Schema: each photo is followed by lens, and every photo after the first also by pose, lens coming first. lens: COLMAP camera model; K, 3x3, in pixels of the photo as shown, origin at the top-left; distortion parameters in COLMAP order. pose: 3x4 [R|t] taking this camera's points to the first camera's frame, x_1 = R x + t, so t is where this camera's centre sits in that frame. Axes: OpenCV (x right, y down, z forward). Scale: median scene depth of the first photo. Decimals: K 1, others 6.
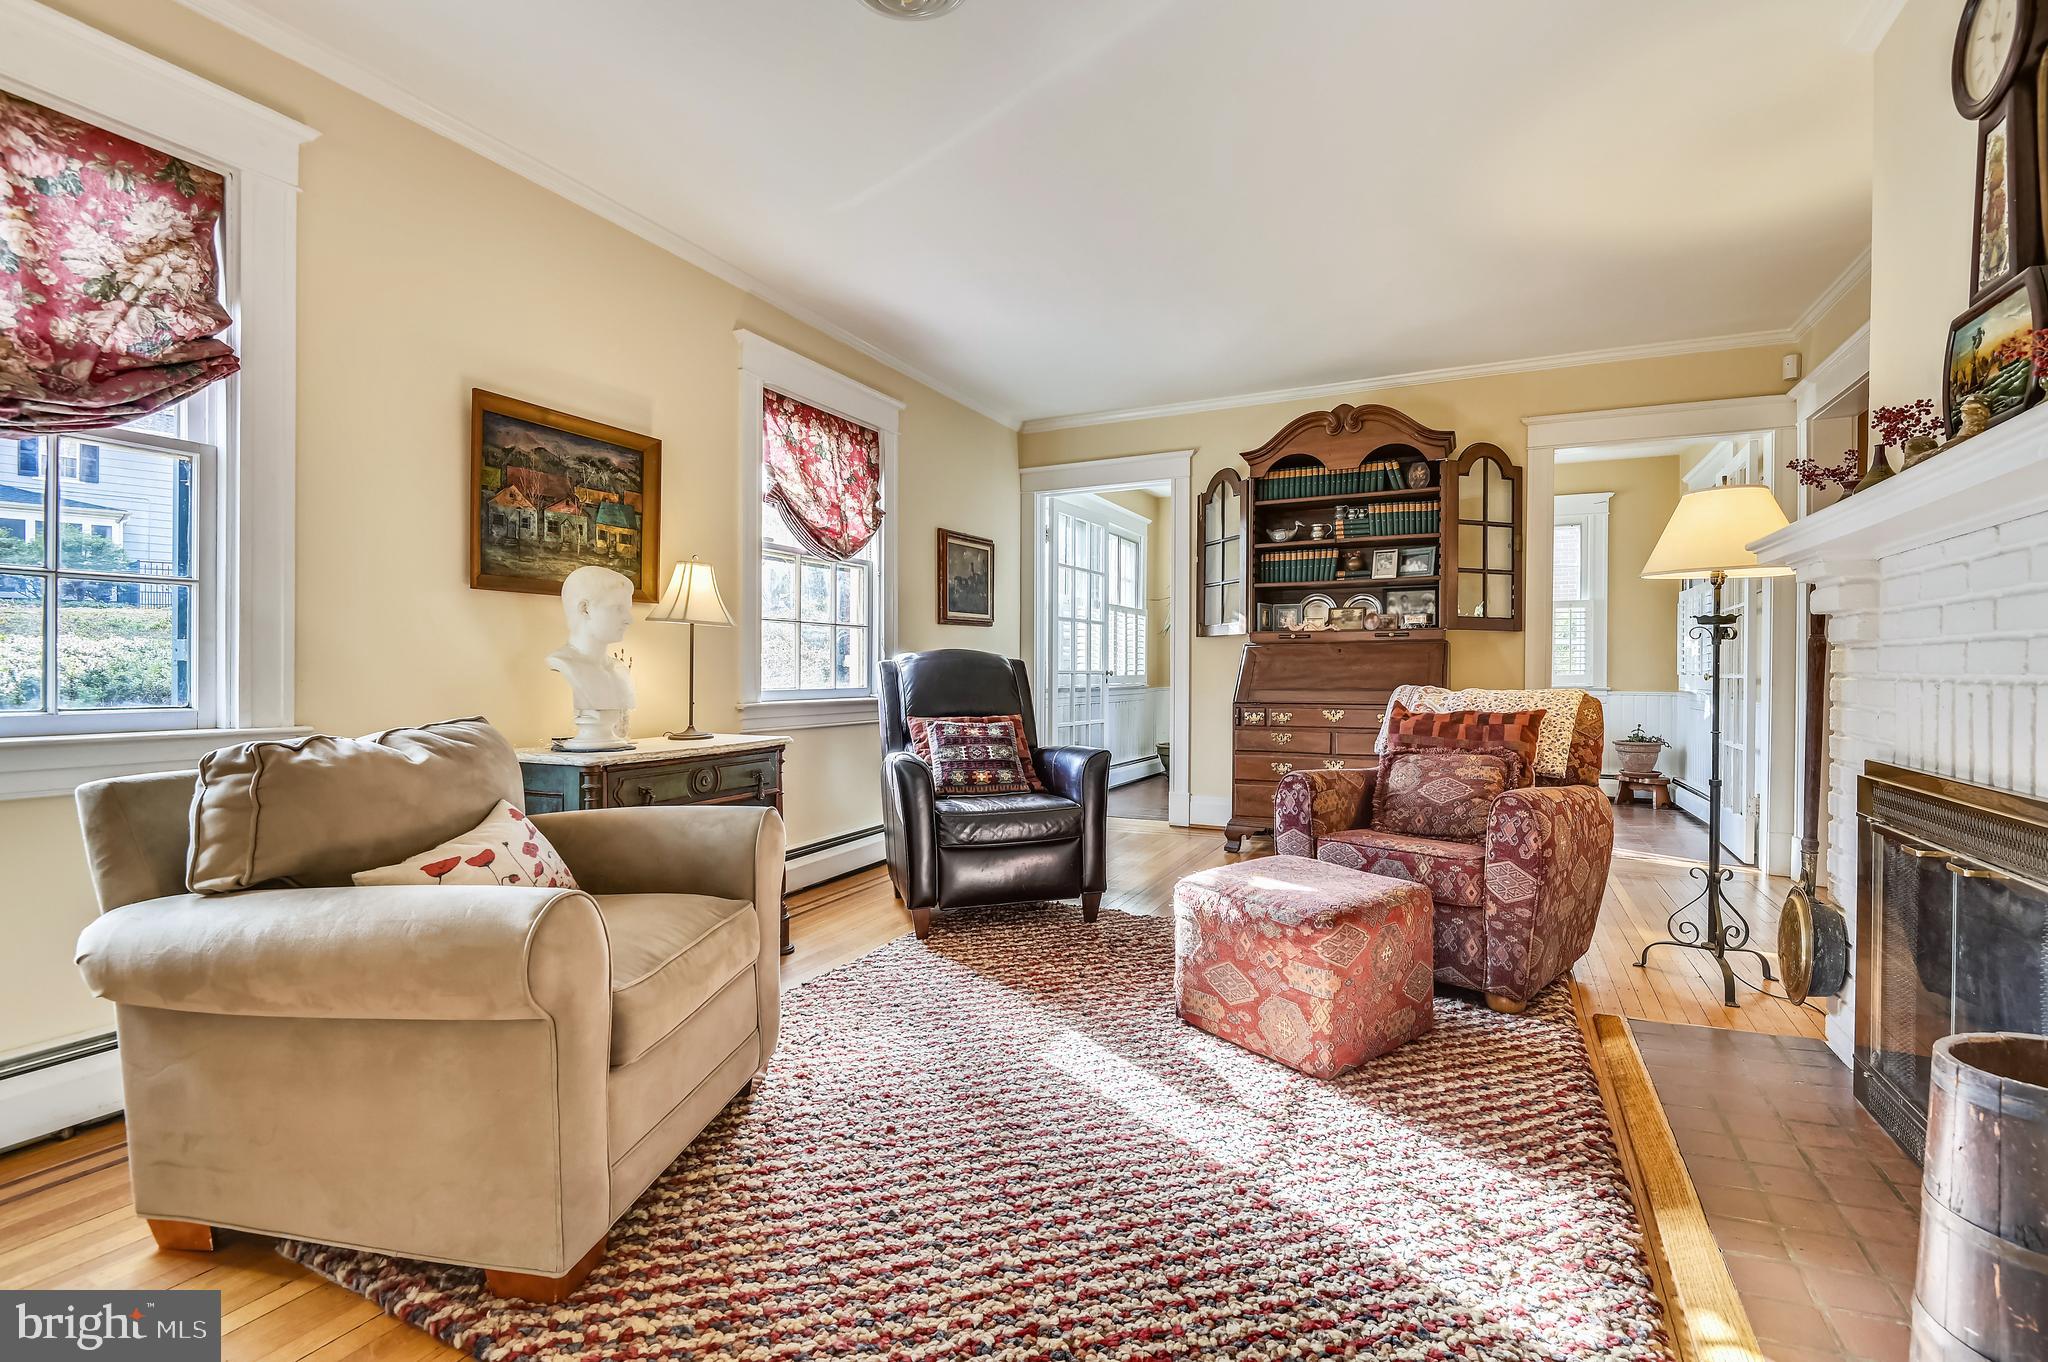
lens RADIAL K [[930.4, 0, 1035.2], [0, 930.4, 679.8], [0, 0, 1]] dist [0.035000, -0.027712]
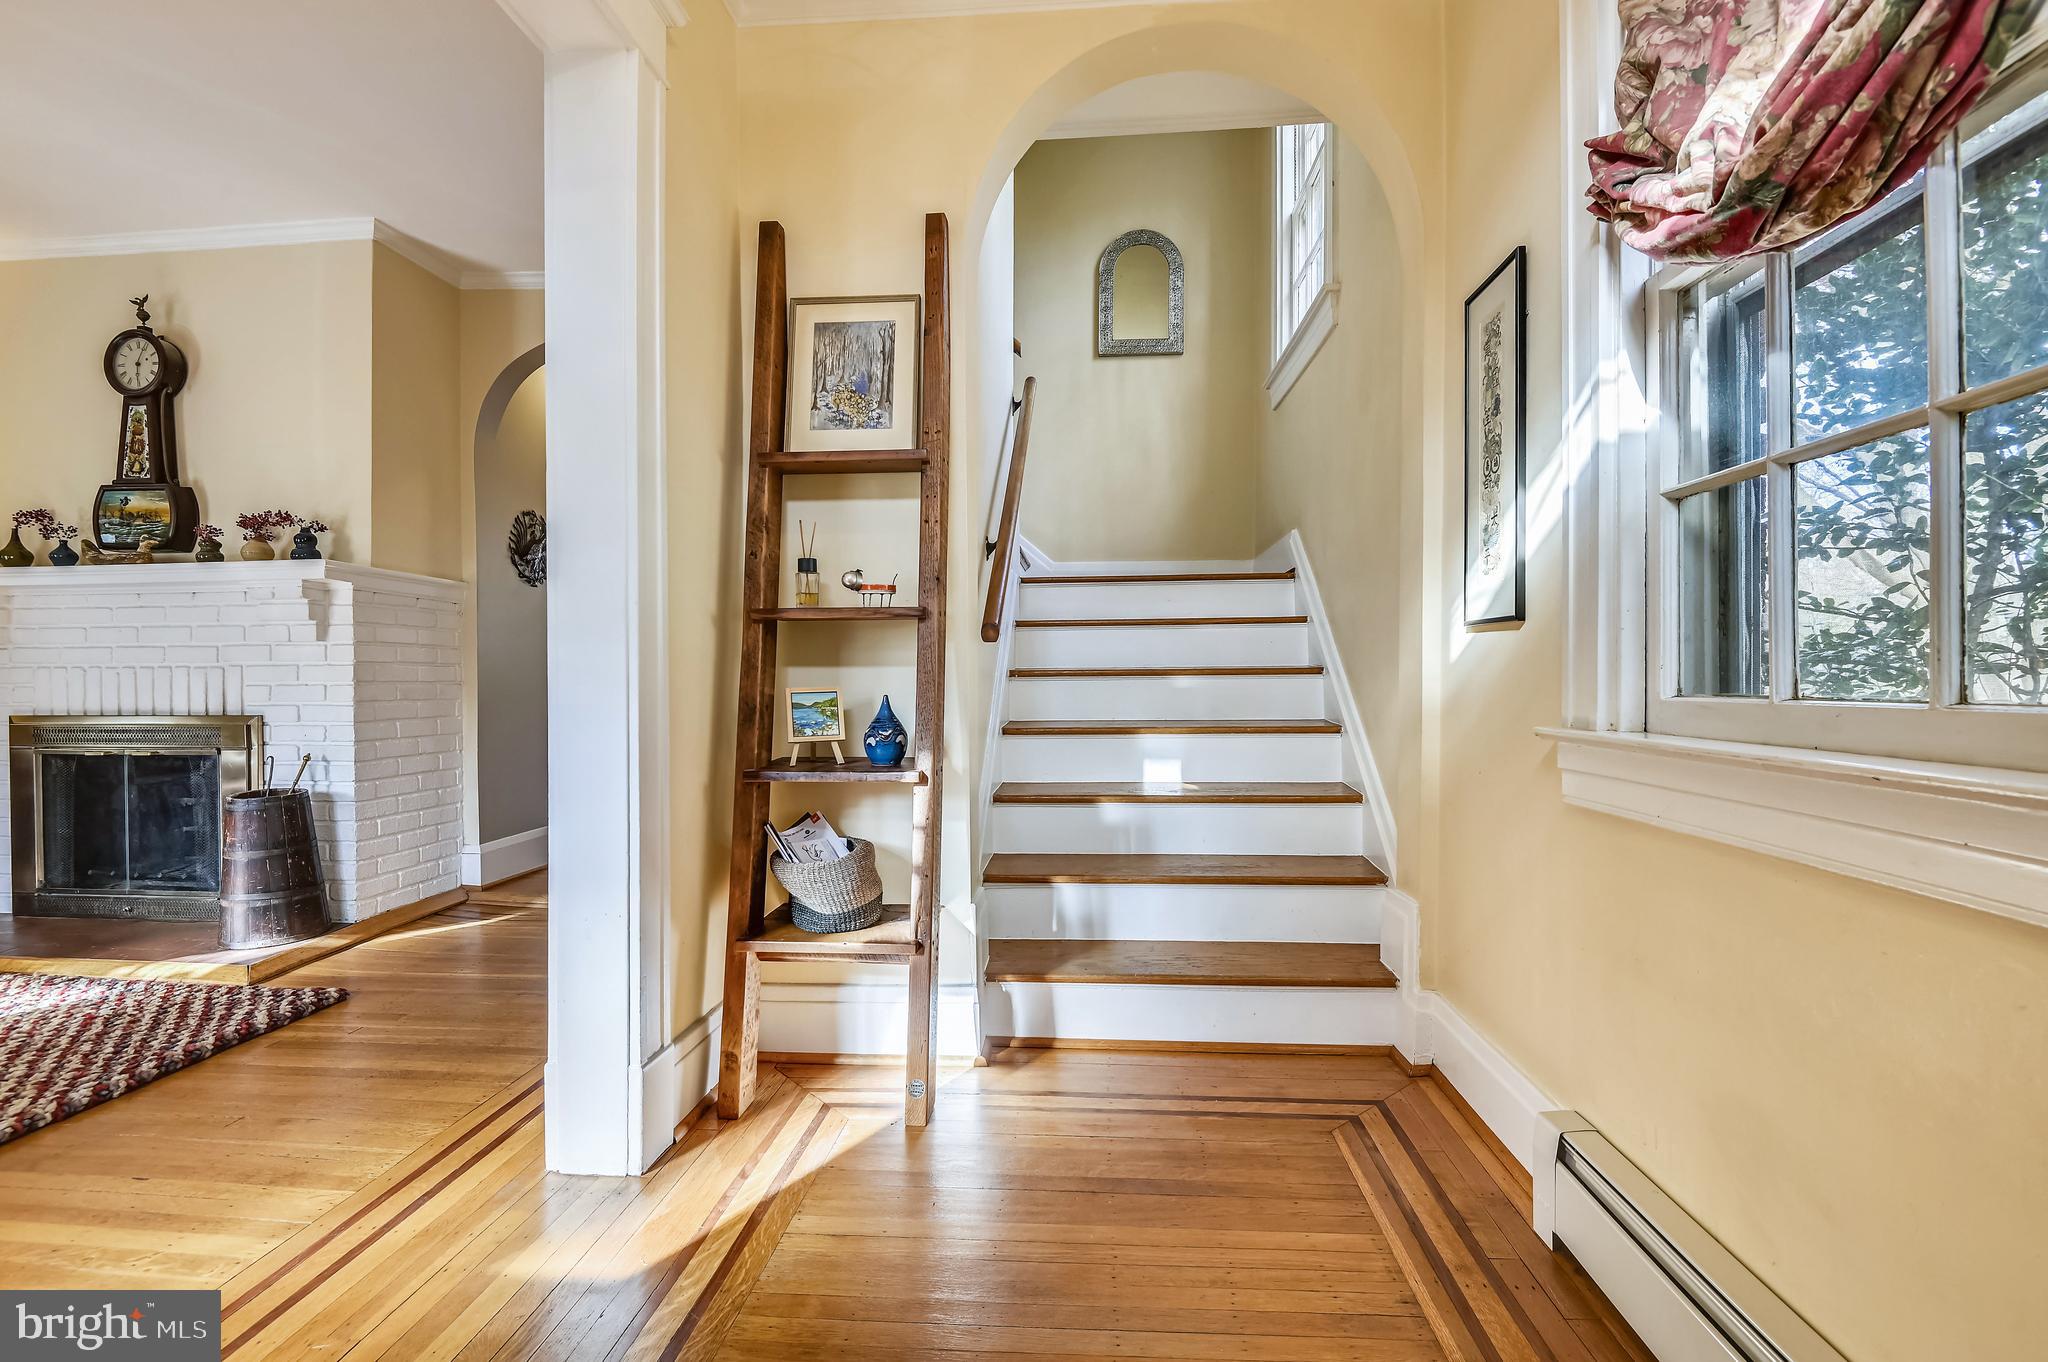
lens RADIAL K [[948.4, 0, 1027.9], [0, 948.4, 686.1], [0, 0, 1]] dist [-0.012013, -0.004078]
pose [[-0.348879, -0.009638, 0.937118, -0.881036], [0.015101, 0.999759, 0.015904, 0.023097], [-0.937046, 0.019700, -0.348650, -0.079753]]
